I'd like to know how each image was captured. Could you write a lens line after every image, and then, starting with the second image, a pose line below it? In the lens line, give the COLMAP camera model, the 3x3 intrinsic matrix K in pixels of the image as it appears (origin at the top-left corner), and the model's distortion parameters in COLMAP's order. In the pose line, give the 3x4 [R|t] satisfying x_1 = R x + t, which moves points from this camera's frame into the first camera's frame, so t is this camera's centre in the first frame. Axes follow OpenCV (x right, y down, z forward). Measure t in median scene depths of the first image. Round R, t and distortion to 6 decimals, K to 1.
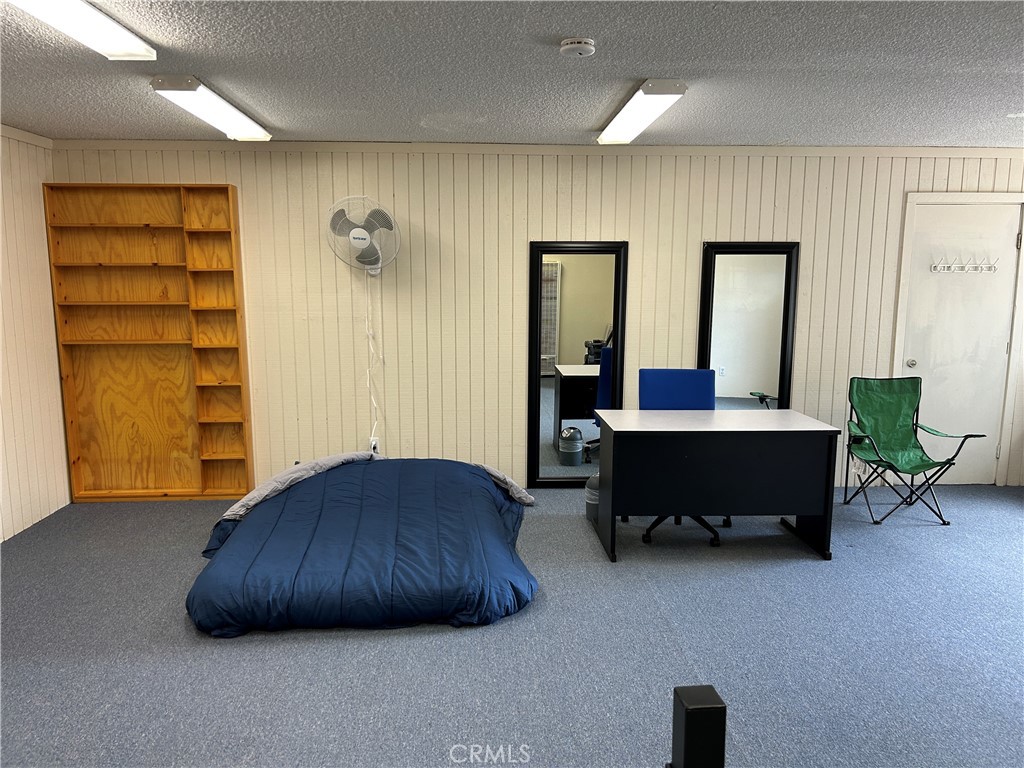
lens RADIAL K [[769.3, 0, 506.5], [0, 769.3, 390.4], [0, 0, 1]] dist [0.059173, -0.061162]
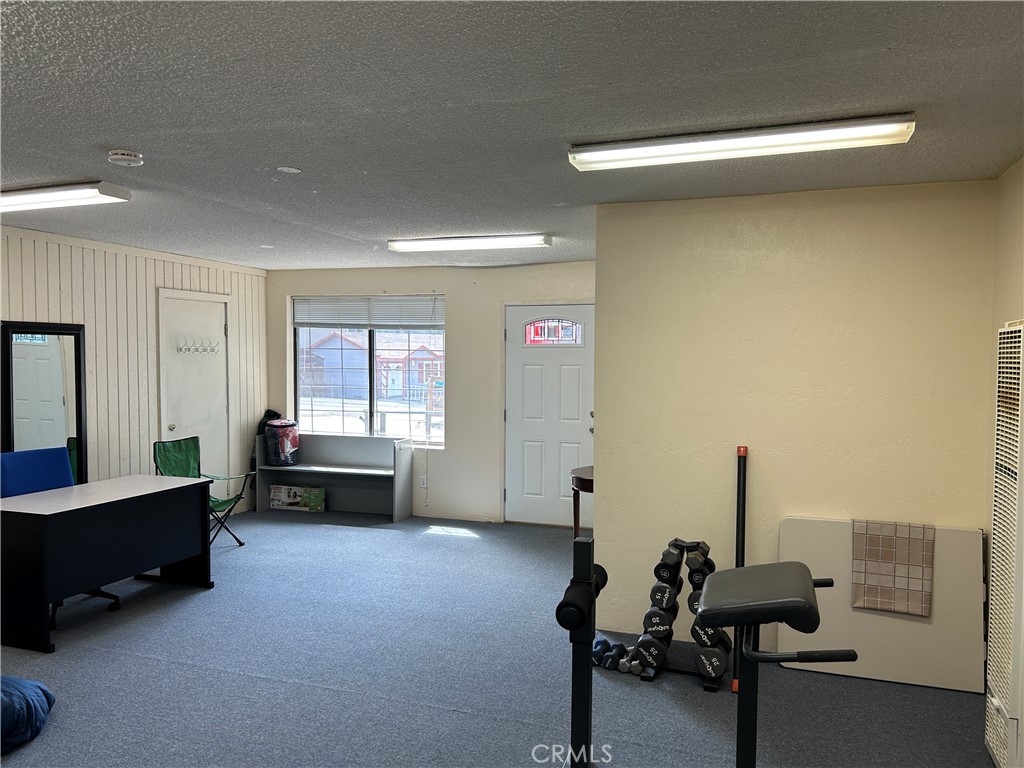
lens RADIAL K [[769.3, 0, 512.9], [0, 769.3, 390.4], [0, 0, 1]] dist [0.059173, -0.061162]
pose [[0.378028, -0.043508, 0.924771, -0.437214], [0.131269, 0.991322, -0.007022, -0.015390], [-0.916441, 0.124048, 0.380458, 0.055634]]
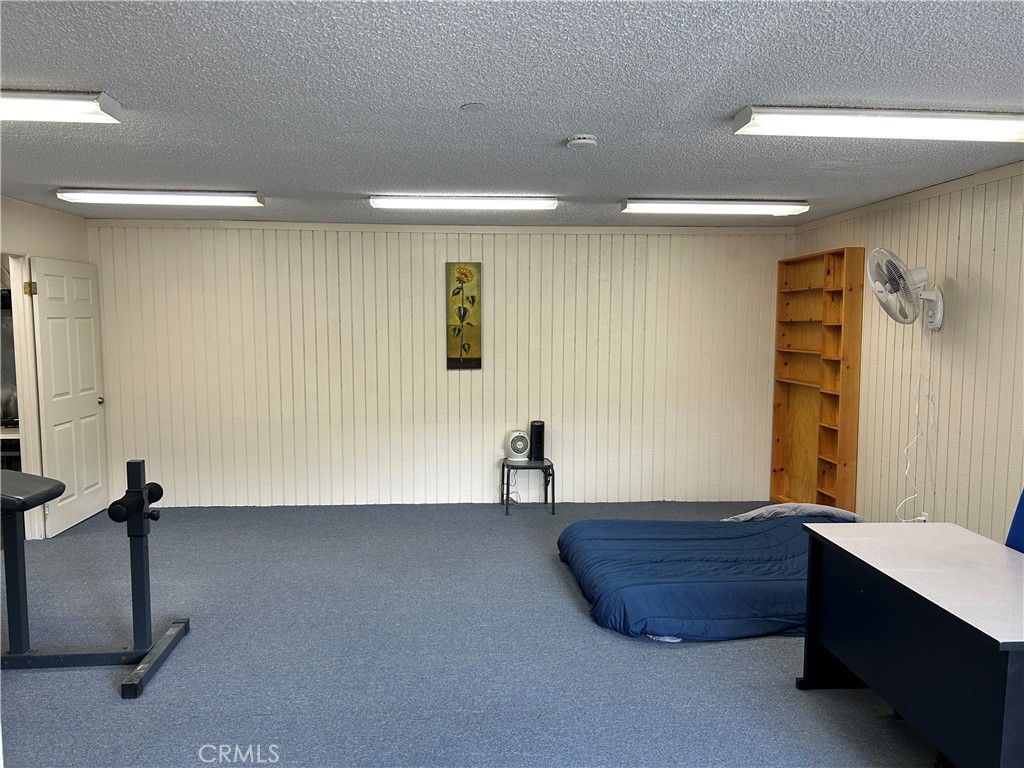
lens RADIAL K [[769.3, 0, 507.2], [0, 769.3, 393.1], [0, 0, 1]] dist [0.059173, -0.061162]
pose [[0.011617, 0.089731, -0.995898, 0.736200], [-0.151612, 0.984609, 0.086945, -0.082274], [0.988372, 0.149980, 0.025042, 0.514476]]
